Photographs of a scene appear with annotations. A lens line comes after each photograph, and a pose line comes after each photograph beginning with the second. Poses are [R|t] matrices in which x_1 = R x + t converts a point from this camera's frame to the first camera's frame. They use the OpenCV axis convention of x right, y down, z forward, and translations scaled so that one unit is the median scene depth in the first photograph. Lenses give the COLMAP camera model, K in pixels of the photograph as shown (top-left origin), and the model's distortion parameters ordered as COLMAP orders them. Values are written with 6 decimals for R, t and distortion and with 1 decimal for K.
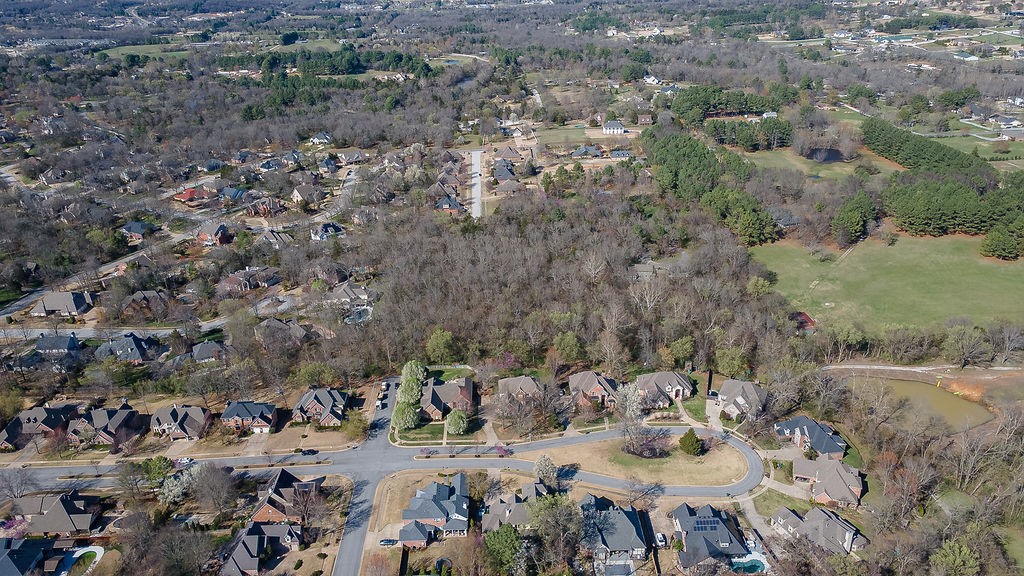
lens RADIAL K [[732.9, 0, 513.5], [0, 732.9, 283.8], [0, 0, 1]] dist [0.030746, 0.015393]
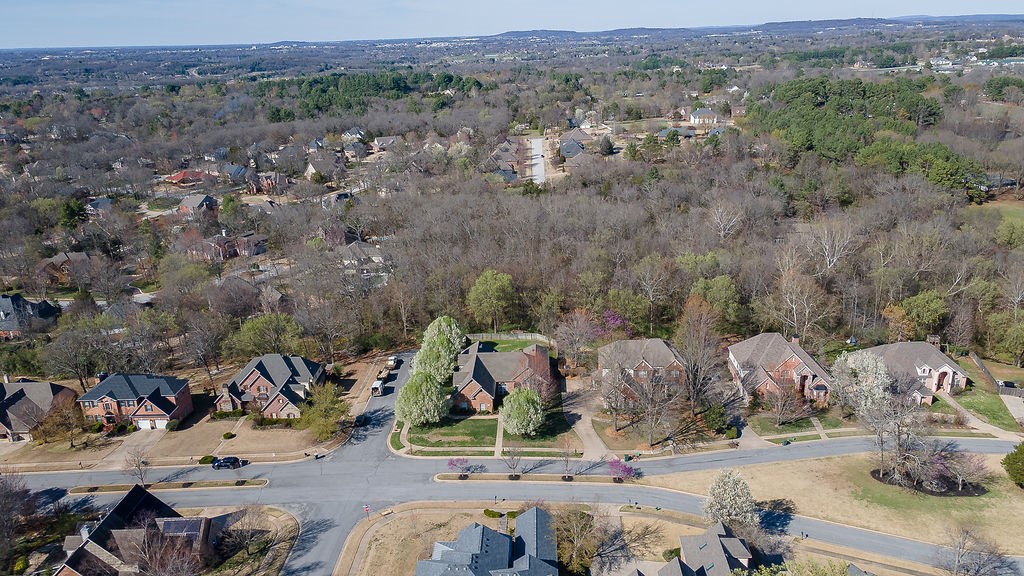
lens RADIAL K [[732.9, 0, 514.3], [0, 732.9, 284.4], [0, 0, 1]] dist [0.030746, 0.015393]
pose [[0.997886, 0.009551, -0.064286, -0.049785], [-0.015794, 0.995128, -0.097320, 0.144401], [0.063044, 0.098129, 0.993175, 0.473348]]
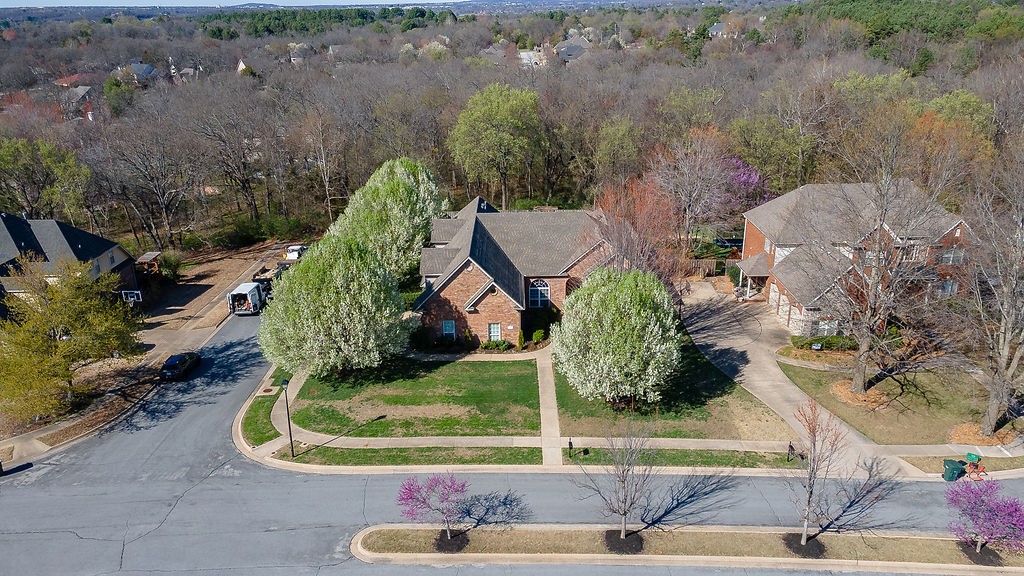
lens RADIAL K [[732.9, 0, 511.2], [0, 732.9, 293.8], [0, 0, 1]] dist [0.030746, 0.015393]
pose [[0.999395, 0.015655, -0.031069, -0.093743], [-0.017236, 0.998536, -0.051263, 0.180002], [0.030221, 0.051767, 0.998202, 0.789504]]
